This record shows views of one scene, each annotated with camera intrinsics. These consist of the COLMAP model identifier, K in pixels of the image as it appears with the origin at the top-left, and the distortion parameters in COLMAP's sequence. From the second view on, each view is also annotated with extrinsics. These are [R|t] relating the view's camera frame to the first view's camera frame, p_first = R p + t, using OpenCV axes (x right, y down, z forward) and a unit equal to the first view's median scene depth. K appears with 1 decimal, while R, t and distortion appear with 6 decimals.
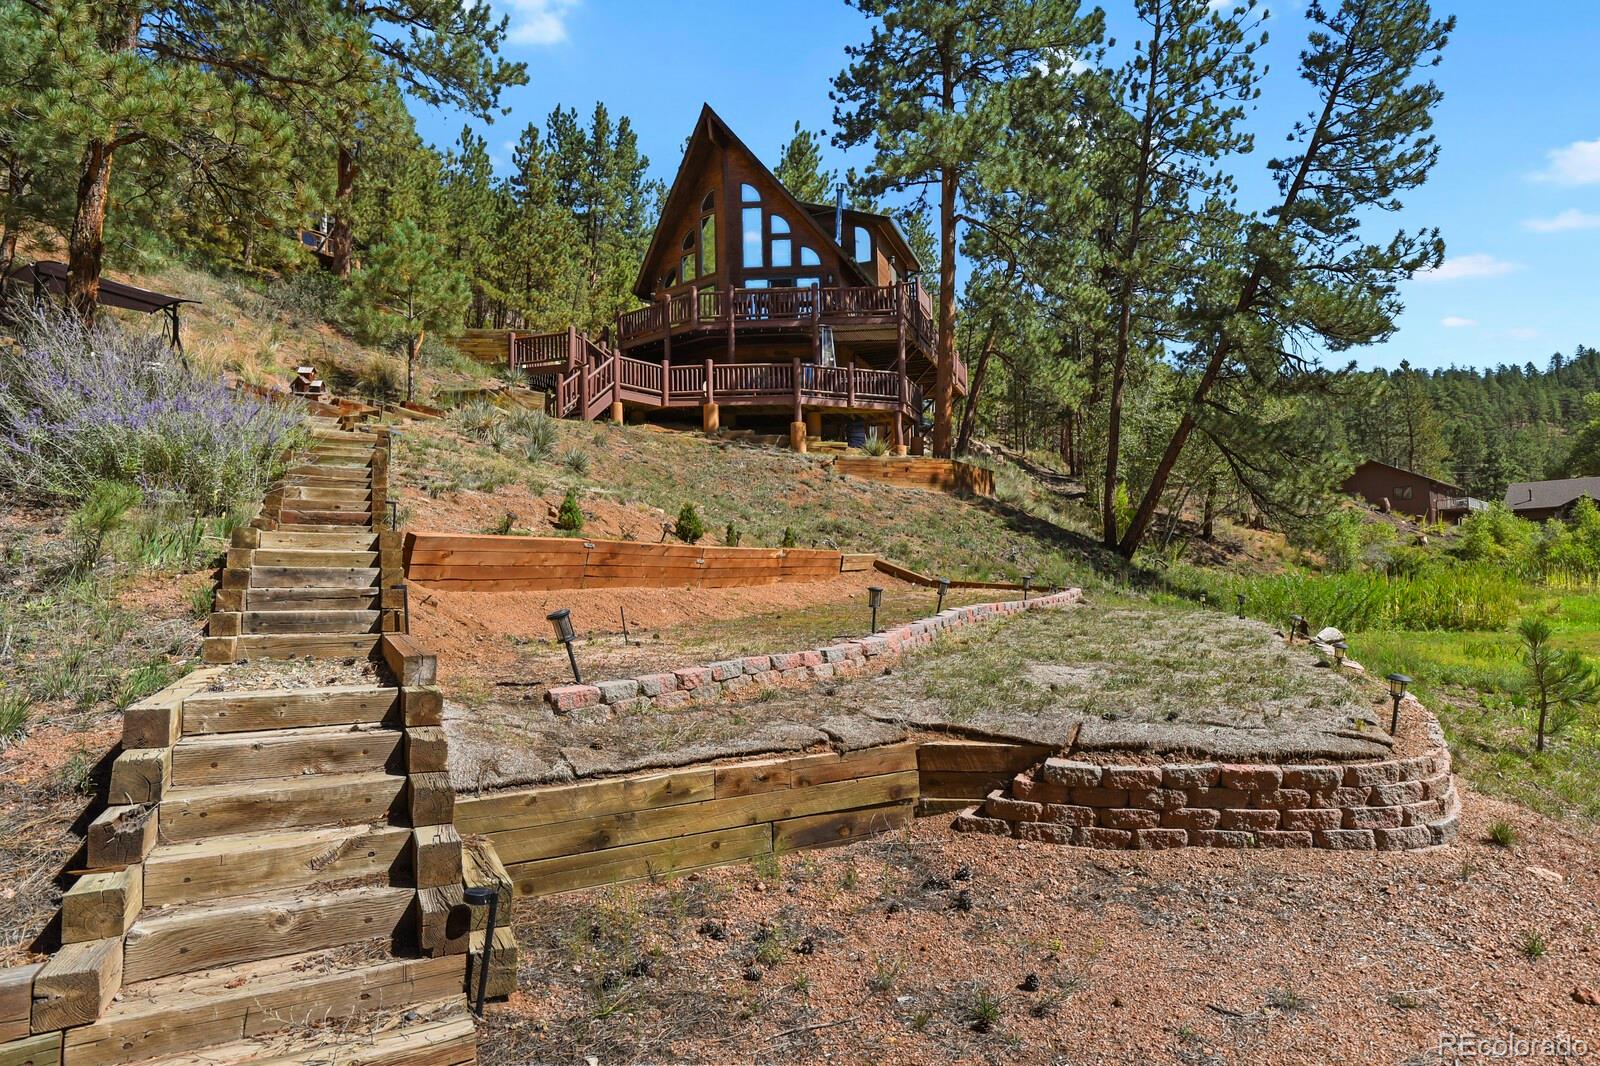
lens RADIAL K [[900.7, 0, 827.2], [0, 900.7, 536.8], [0, 0, 1]] dist [-0.003905, -0.000468]
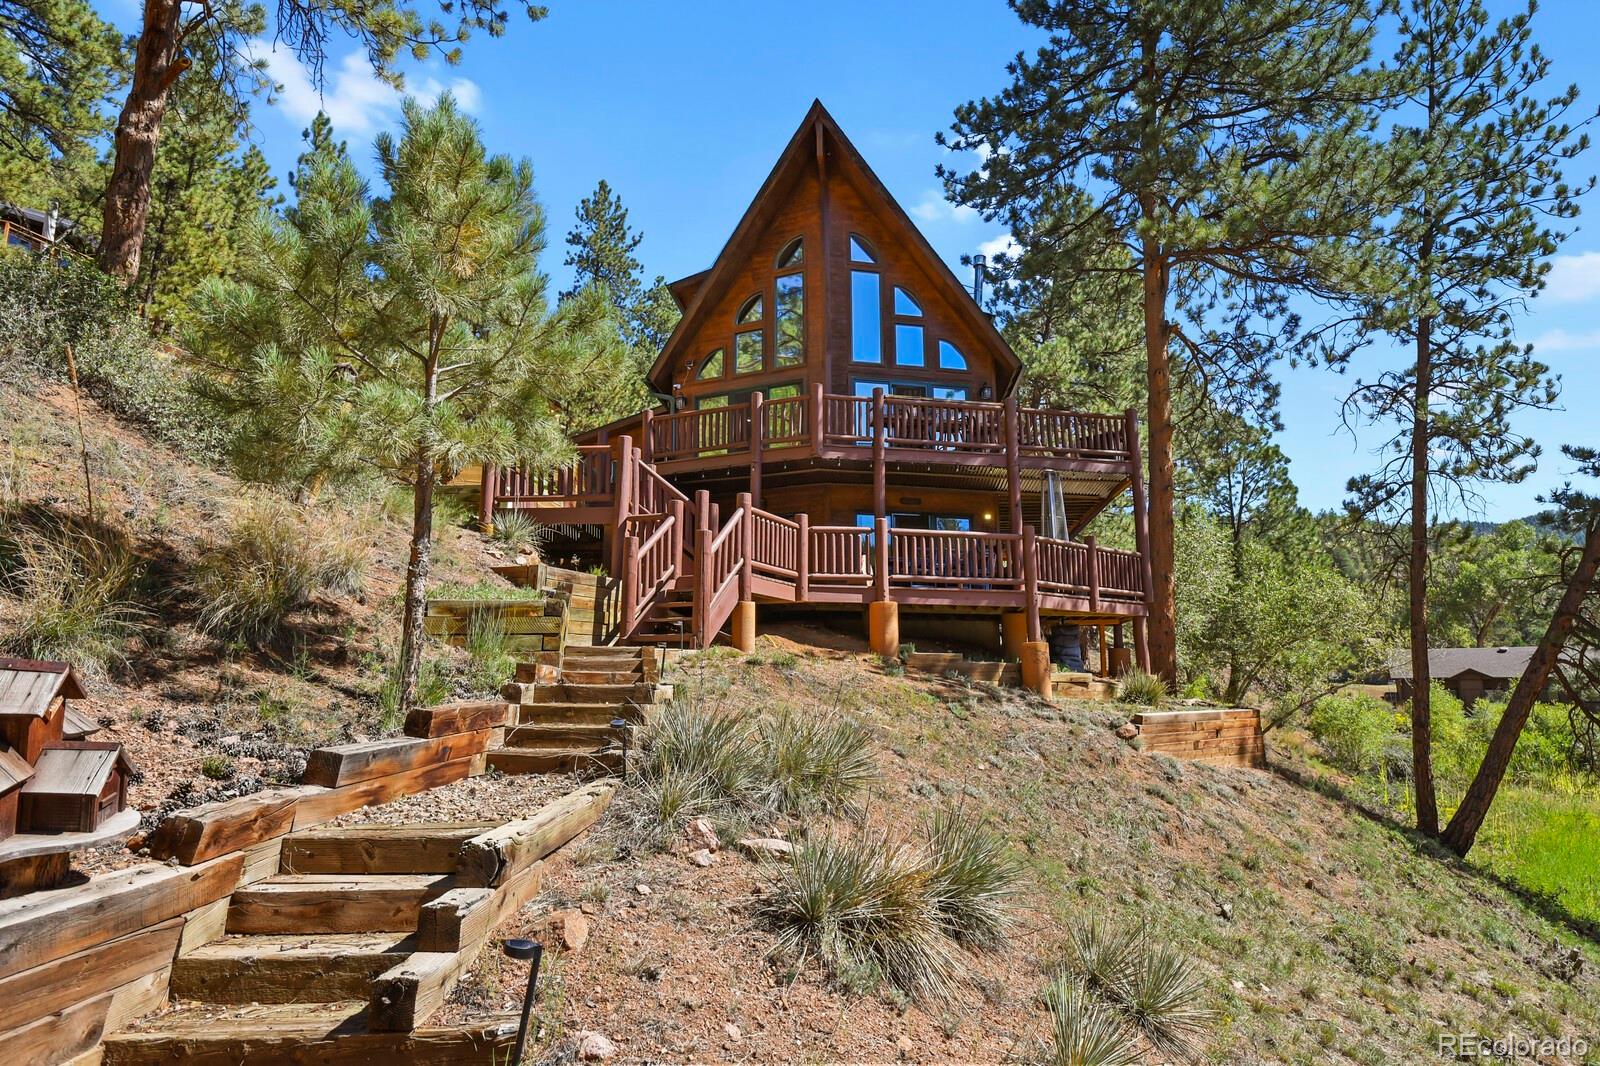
lens RADIAL K [[852.3, 0, 800.0], [0, 852.3, 533.0], [0, 0, 1]] dist [-0.003374, -0.001102]
pose [[0.966950, 0.059532, 0.247918, -0.268081], [-0.031082, 0.992630, -0.117127, -0.110532], [-0.253063, 0.105550, 0.961675, 0.452835]]
